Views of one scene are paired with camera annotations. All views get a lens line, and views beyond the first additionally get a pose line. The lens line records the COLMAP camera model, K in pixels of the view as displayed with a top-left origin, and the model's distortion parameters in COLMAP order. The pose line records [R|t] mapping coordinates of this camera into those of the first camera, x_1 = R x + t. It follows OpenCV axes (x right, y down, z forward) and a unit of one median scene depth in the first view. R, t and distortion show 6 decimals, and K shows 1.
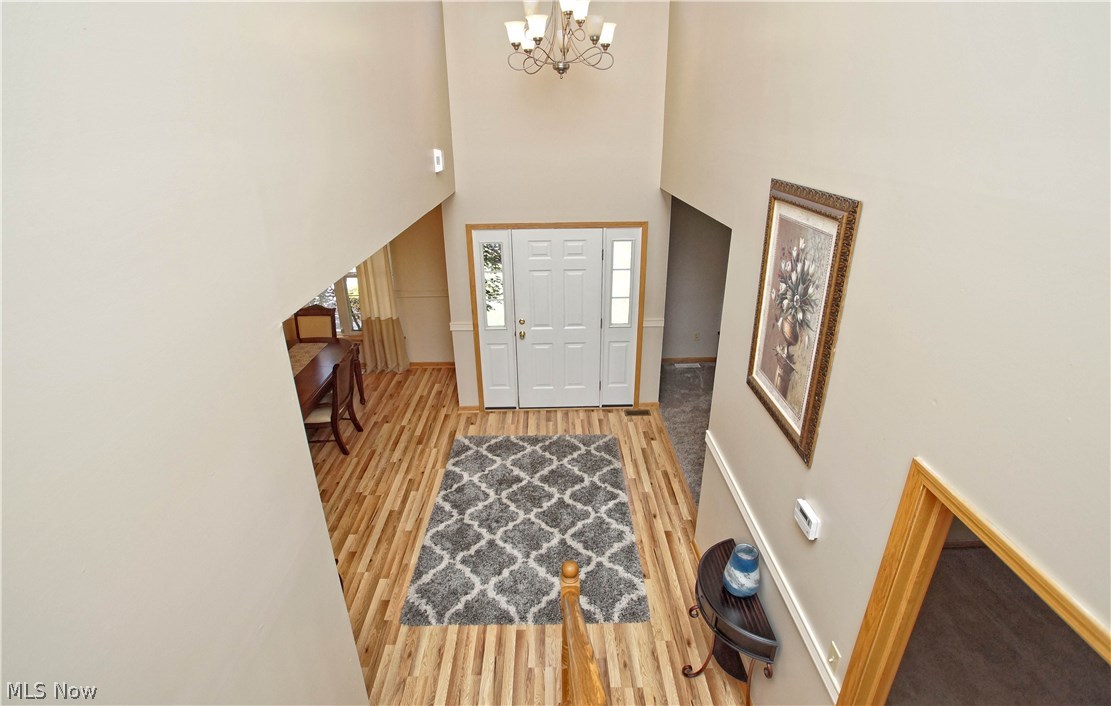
lens RADIAL K [[555.5, 0, 556.9], [0, 555.5, 356.4], [0, 0, 1]] dist [-0.005391, 0.000029]
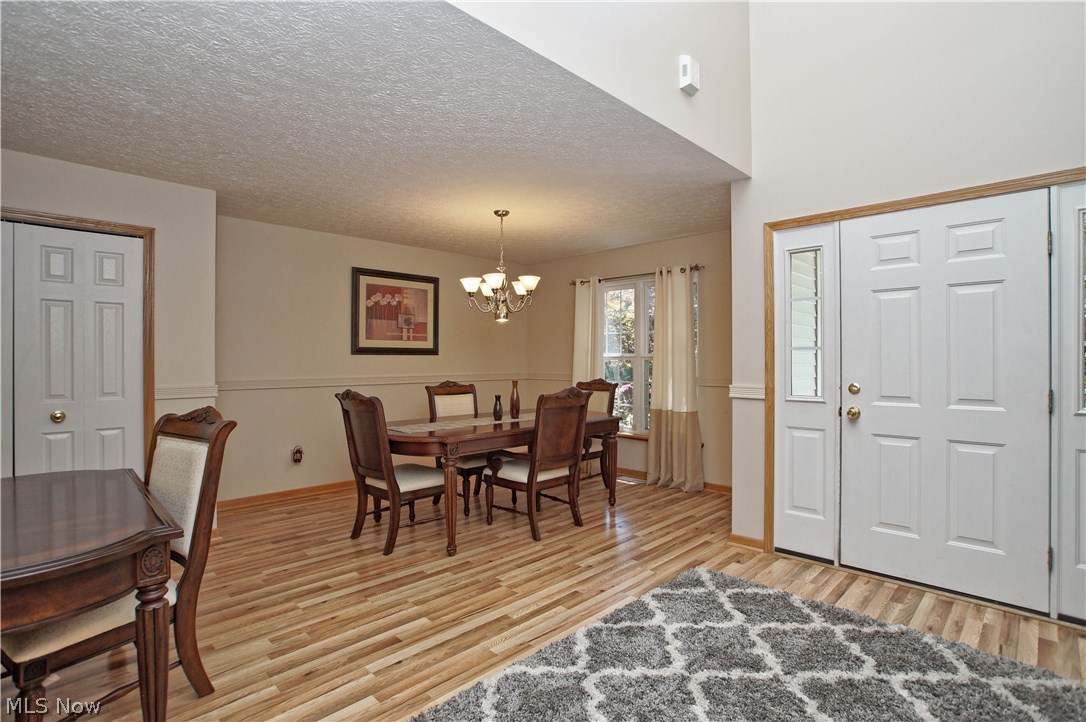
lens RADIAL K [[534.8, 0, 543.6], [0, 534.8, 360.6], [0, 0, 1]] dist [-0.052669, 0.022100]
pose [[0.706119, 0.014202, -0.707950, 0.094623], [-0.285362, 0.920723, -0.266154, 0.147673], [0.648046, 0.389959, 0.654193, 0.492345]]
